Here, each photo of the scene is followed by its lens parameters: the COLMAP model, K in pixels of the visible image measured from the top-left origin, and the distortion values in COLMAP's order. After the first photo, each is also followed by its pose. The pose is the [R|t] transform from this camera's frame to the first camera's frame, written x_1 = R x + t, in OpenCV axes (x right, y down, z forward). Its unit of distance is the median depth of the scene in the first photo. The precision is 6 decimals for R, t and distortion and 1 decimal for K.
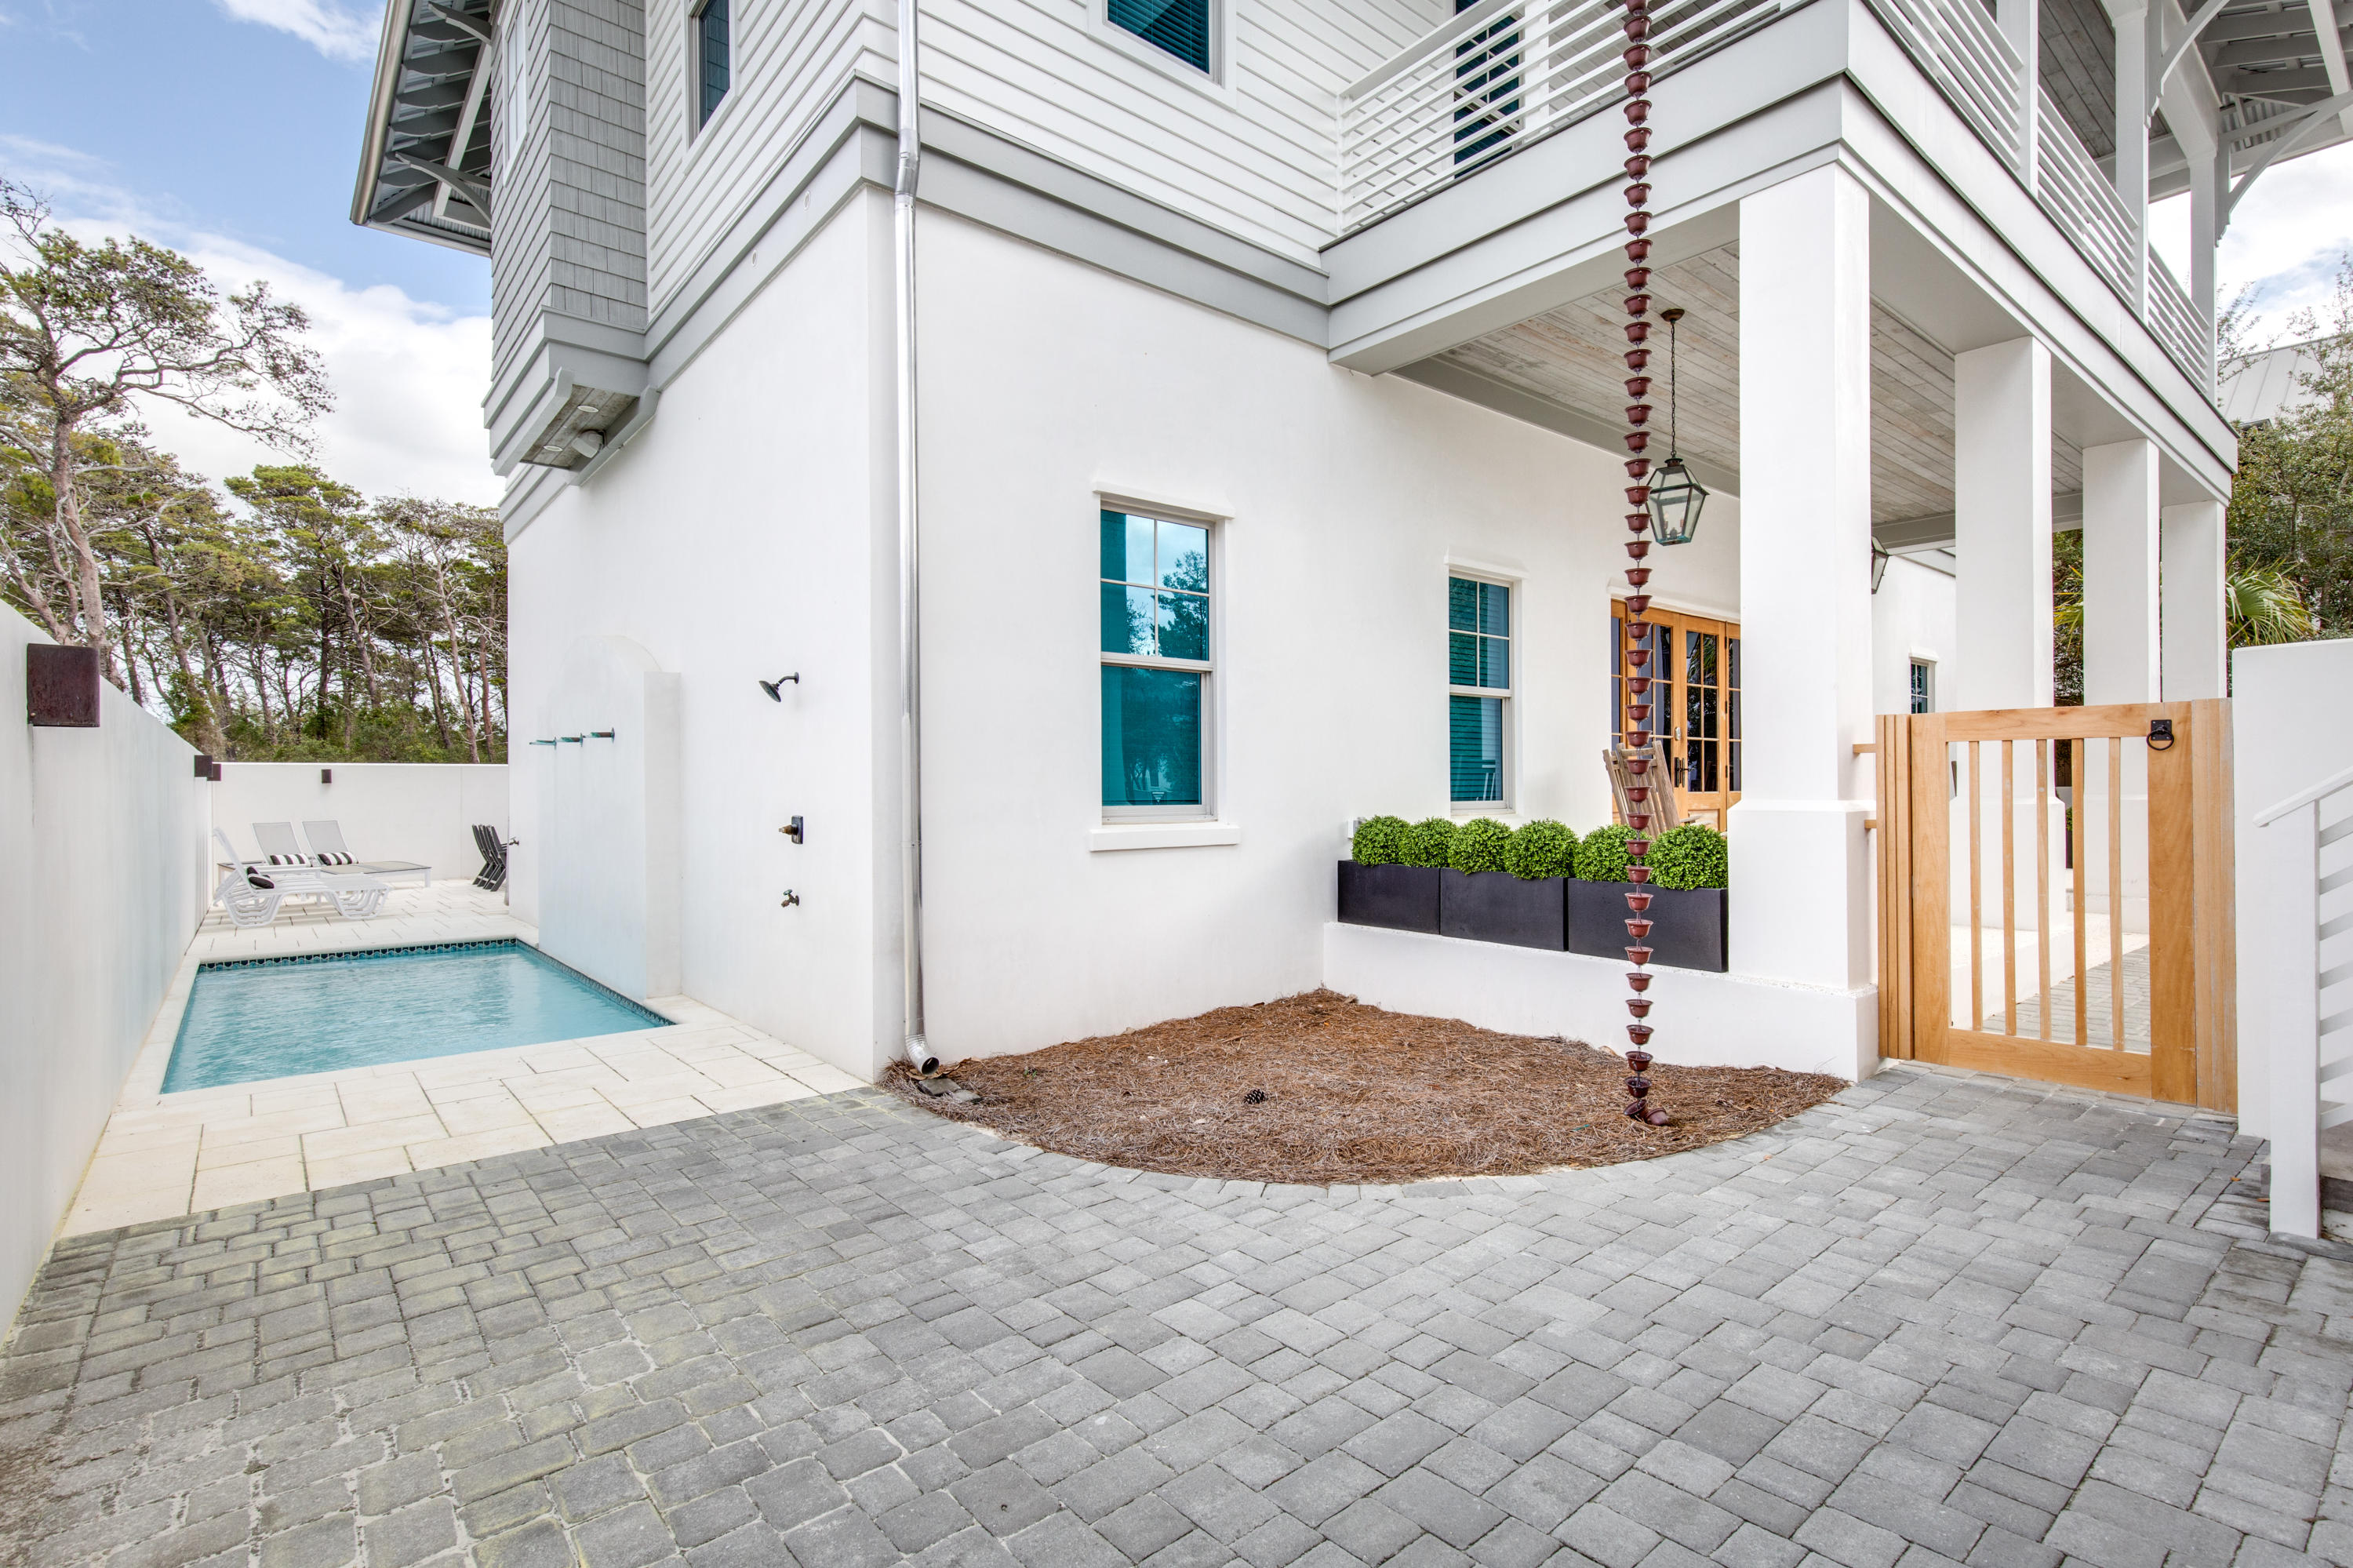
lens RADIAL K [[1125.4, 0, 1176.7], [0, 1125.4, 790.0], [0, 0, 1]] dist [-0.000472, 0.000025]
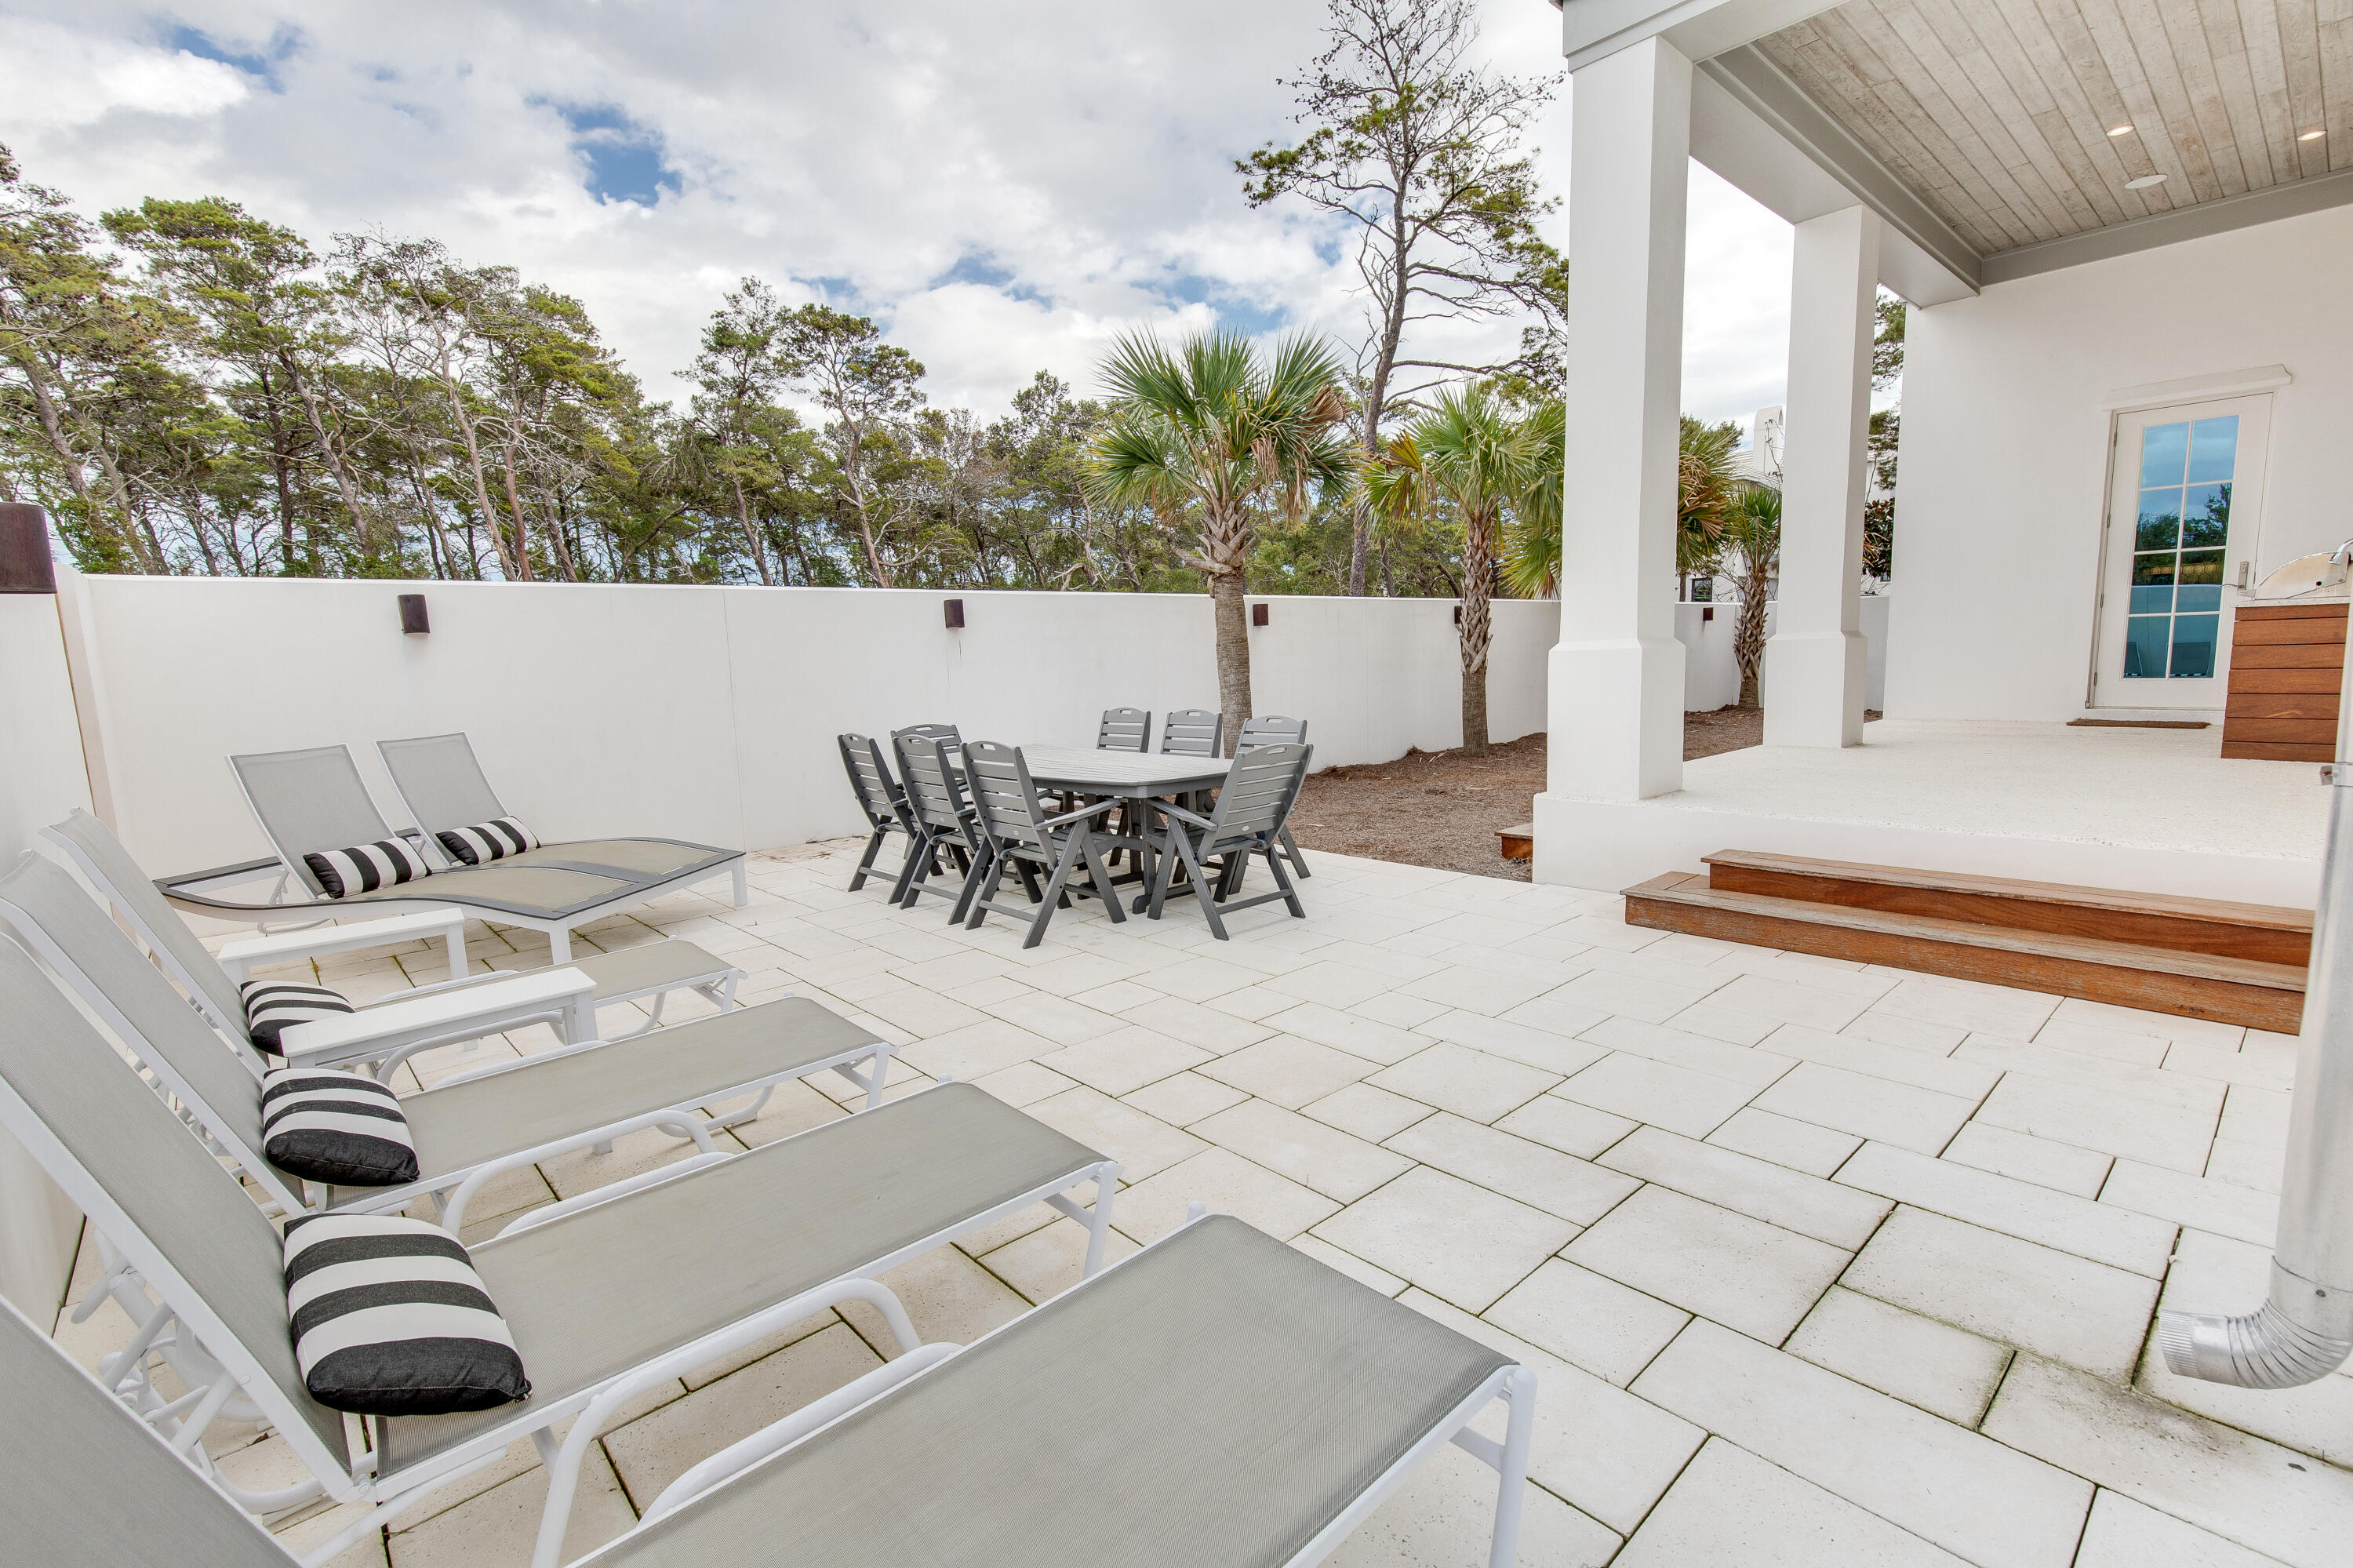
lens RADIAL K [[1056.7, 0, 1171.5], [0, 1056.7, 787.5], [0, 0, 1]] dist [0.003036, 0.000194]
pose [[0.998377, -0.040509, 0.040037, -0.226739], [0.034741, 0.990164, 0.135527, 0.002375], [-0.045134, -0.133916, 0.989964, 0.275530]]
